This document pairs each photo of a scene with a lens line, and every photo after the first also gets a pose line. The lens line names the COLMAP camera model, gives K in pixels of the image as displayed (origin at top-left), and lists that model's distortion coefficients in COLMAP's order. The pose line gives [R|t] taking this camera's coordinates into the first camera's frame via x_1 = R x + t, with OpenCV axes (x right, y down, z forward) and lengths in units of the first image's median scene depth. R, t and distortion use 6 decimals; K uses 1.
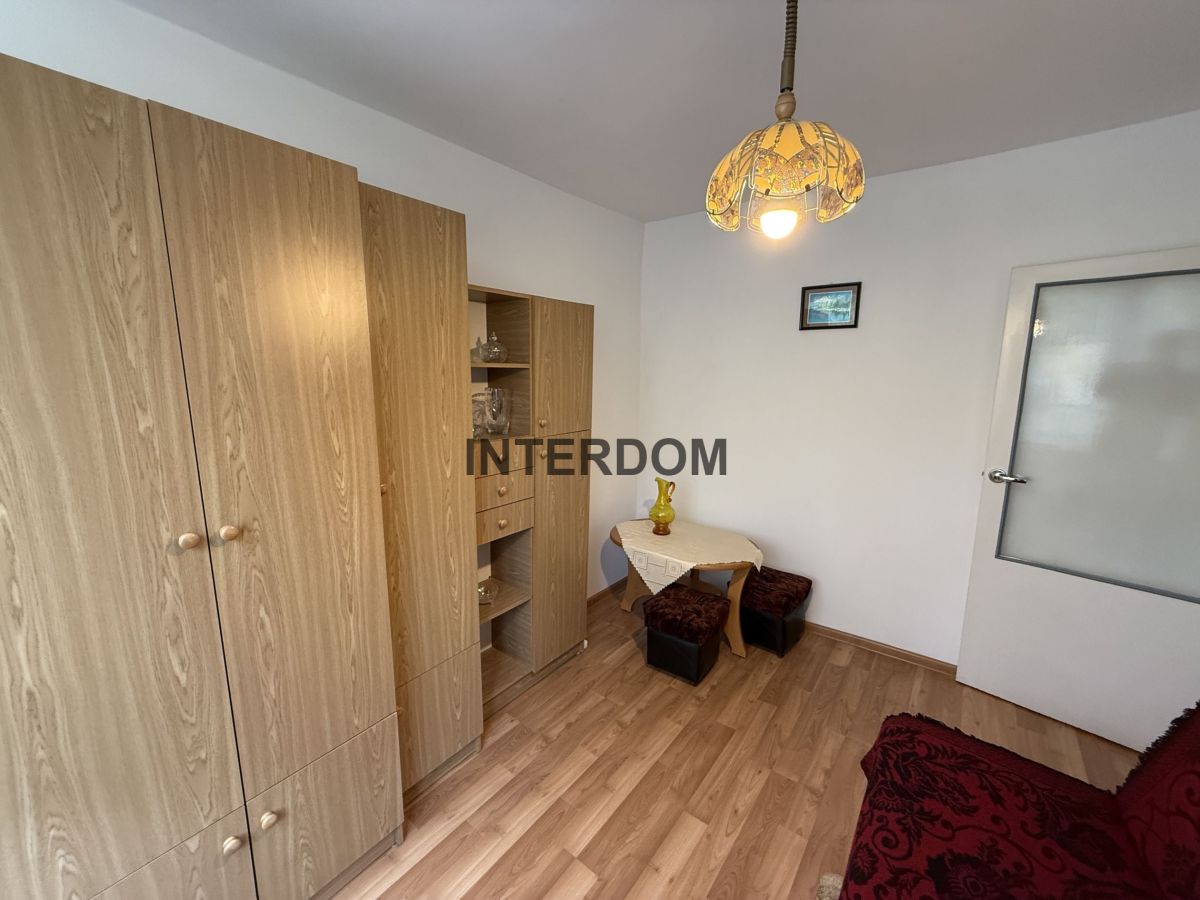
lens RADIAL K [[476.9, 0, 596.7], [0, 476.9, 447.7], [0, 0, 1]] dist [-0.000442, 0.000392]
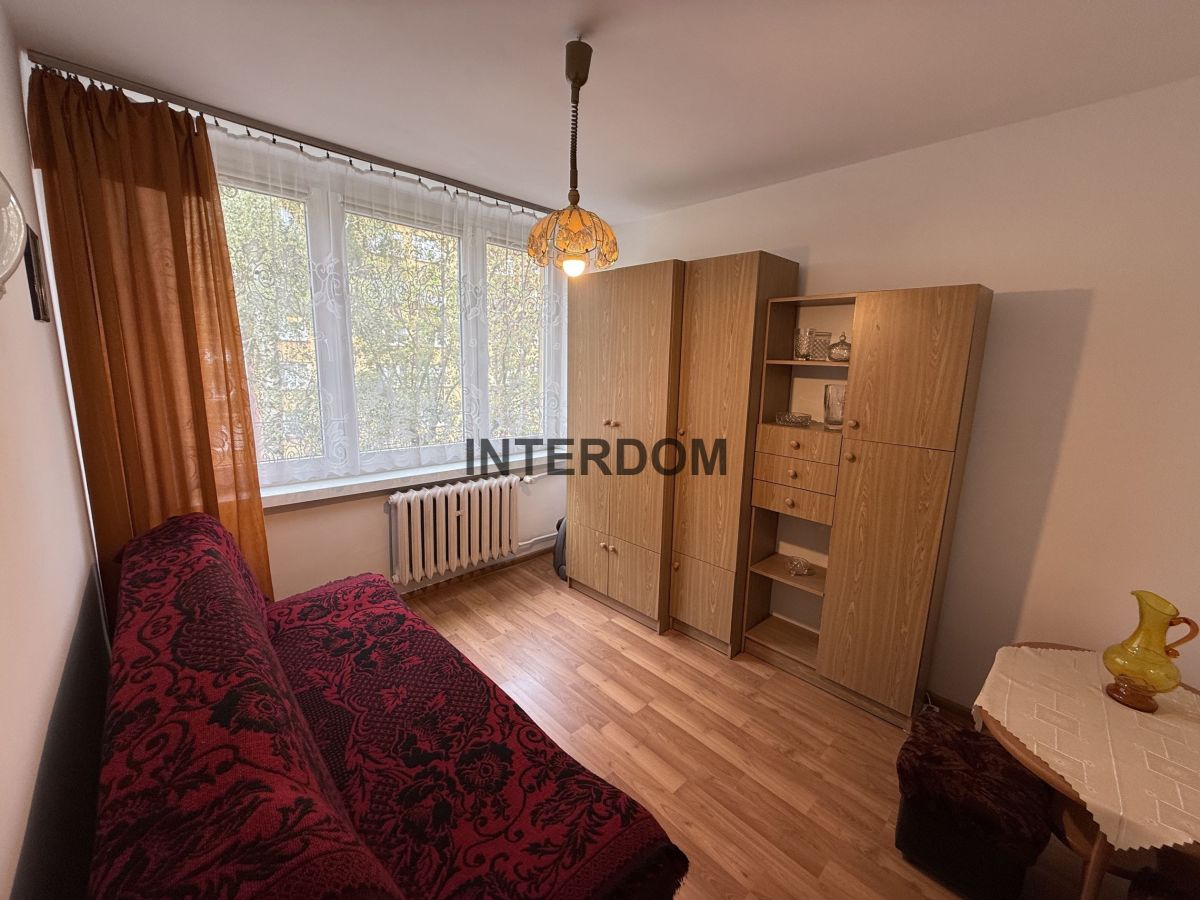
lens RADIAL K [[476.9, 0, 596.7], [0, 476.9, 447.7], [0, 0, 1]] dist [-0.000442, 0.000392]
pose [[-0.142131, 0.173804, -0.974470, 1.169323], [-0.189251, 0.961532, 0.199099, -0.128943], [0.971588, 0.212717, -0.103771, 0.789067]]
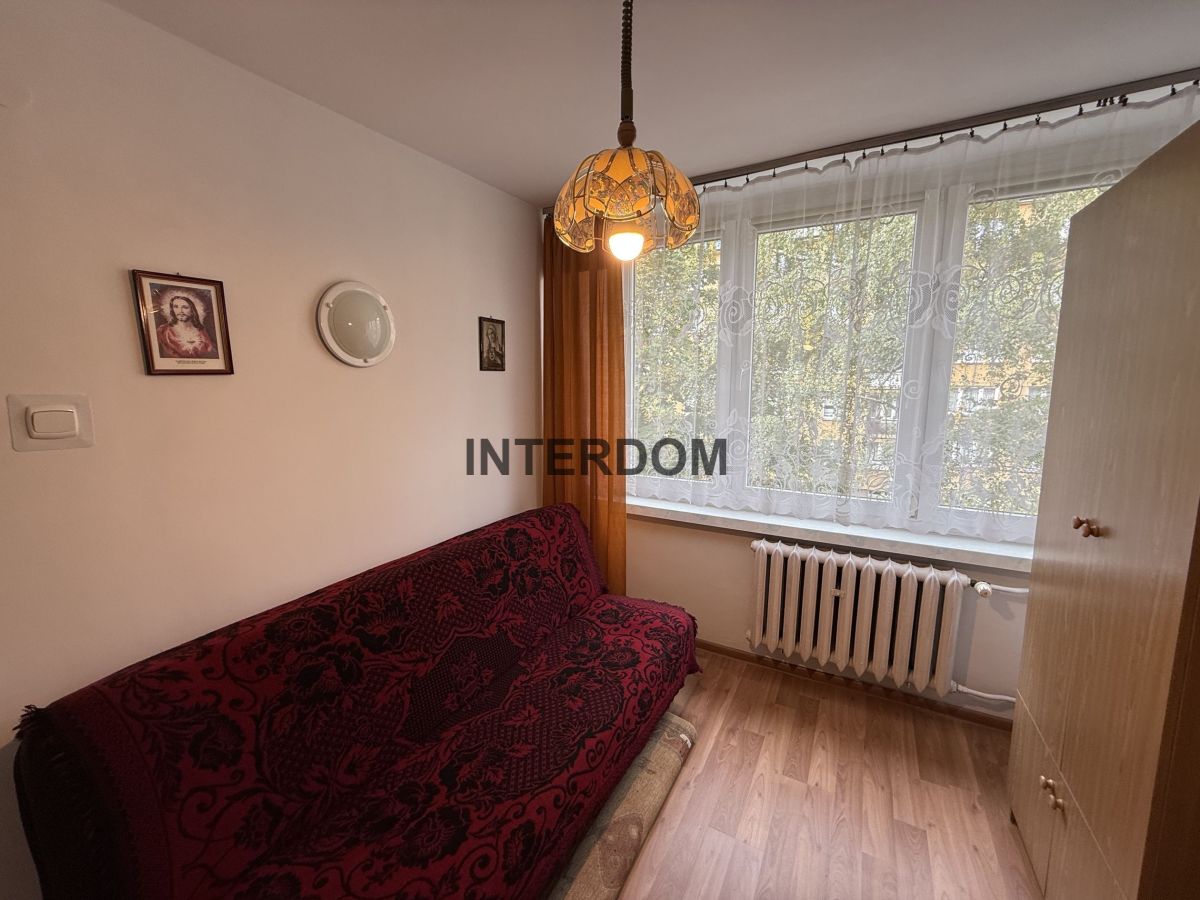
lens RADIAL K [[476.9, 0, 596.7], [0, 476.9, 447.7], [0, 0, 1]] dist [-0.000442, 0.000392]
pose [[-0.988305, 0.031336, -0.149237, 0.349775], [-0.016221, 0.951503, 0.307210, -0.220798], [0.151626, 0.306038, -0.939867, 1.188474]]
